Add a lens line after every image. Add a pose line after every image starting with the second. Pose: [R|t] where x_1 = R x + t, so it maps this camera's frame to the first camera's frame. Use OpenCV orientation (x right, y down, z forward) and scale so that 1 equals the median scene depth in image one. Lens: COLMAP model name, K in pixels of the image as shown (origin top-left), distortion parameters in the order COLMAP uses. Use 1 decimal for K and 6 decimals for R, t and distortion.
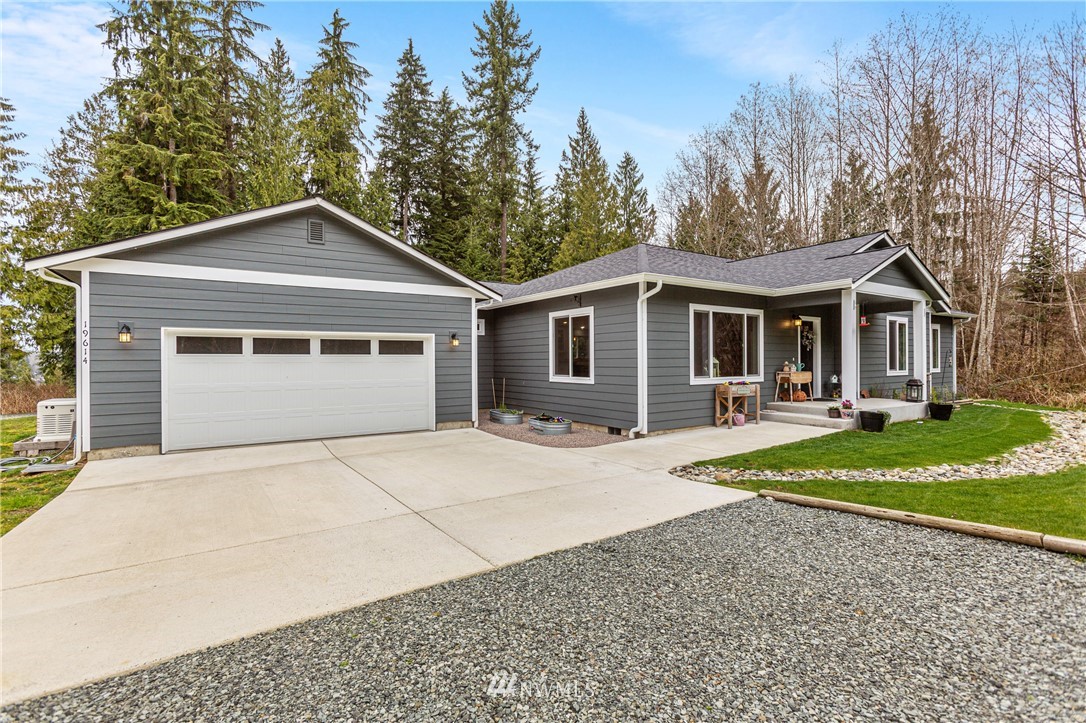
lens RADIAL K [[495.6, 0, 543.0], [0, 495.6, 361.5], [0, 0, 1]] dist [-0.003909, 0.011277]
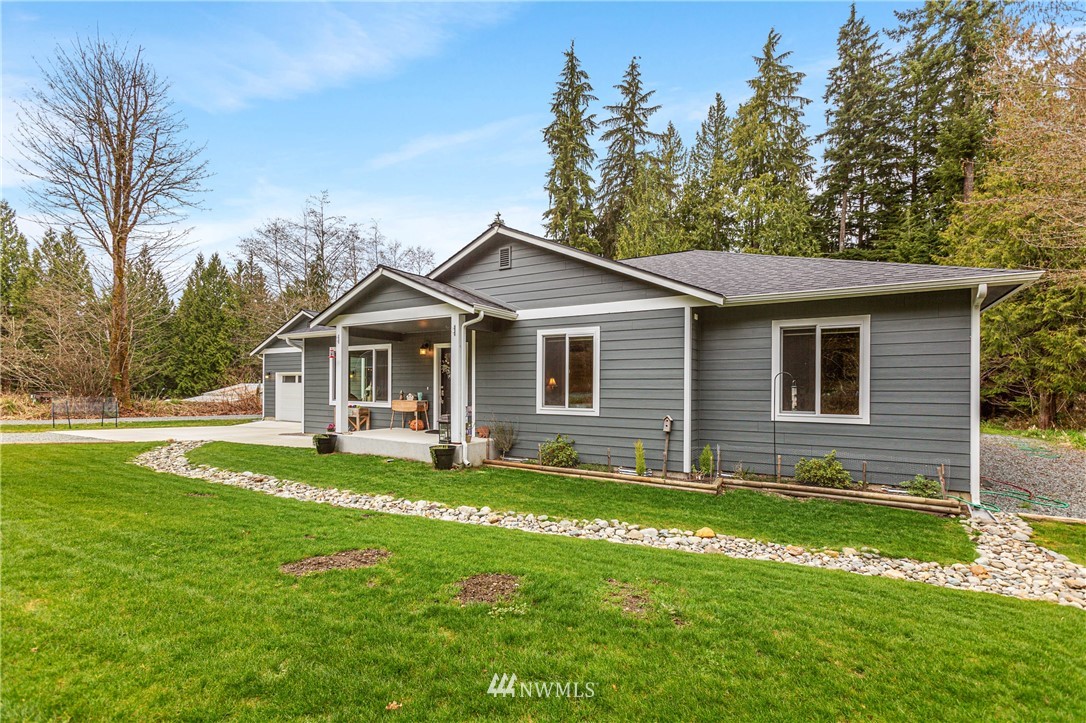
lens RADIAL K [[516.5, 0, 542.1], [0, 516.5, 389.9], [0, 0, 1]] dist [0.004160, 0.001027]
pose [[0.414761, 0.014538, -0.909814, 0.631422], [-0.011322, 0.999877, 0.010816, -0.006340], [0.909860, 0.005815, 0.414874, 0.318996]]
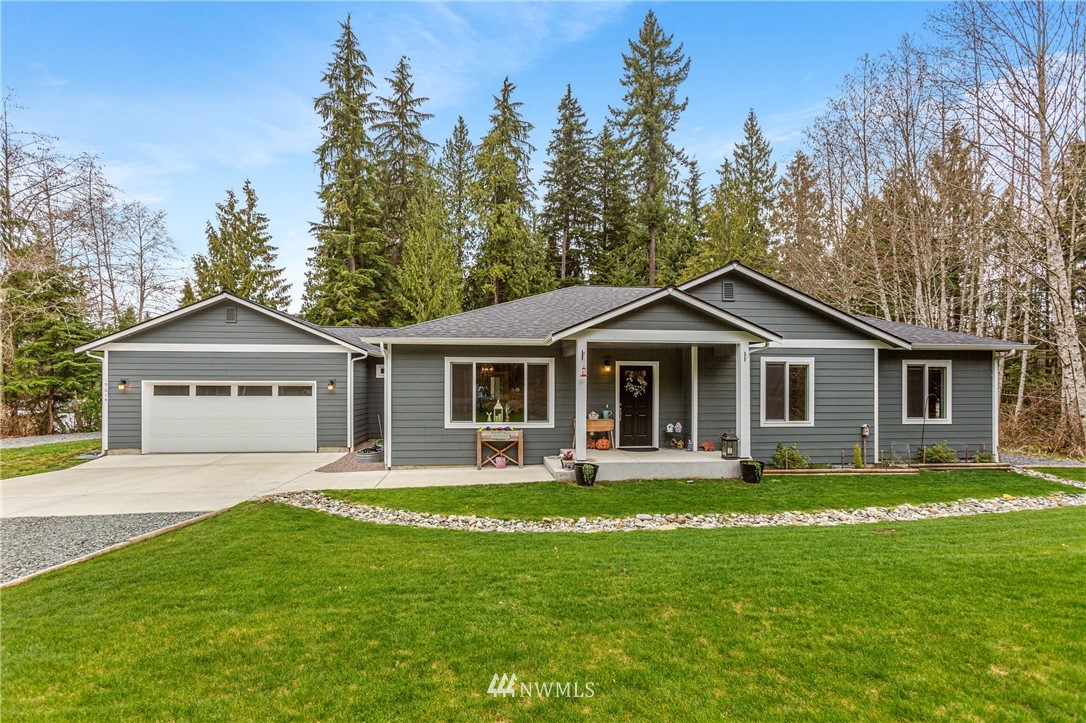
lens RADIAL K [[505.5, 0, 539.9], [0, 505.5, 385.3], [0, 0, 1]] dist [0.001938, 0.001059]
pose [[0.890159, 0.009521, -0.455551, 0.344785], [-0.009480, 0.999952, 0.002375, -0.019145], [0.455552, 0.002204, 0.890207, 0.021061]]
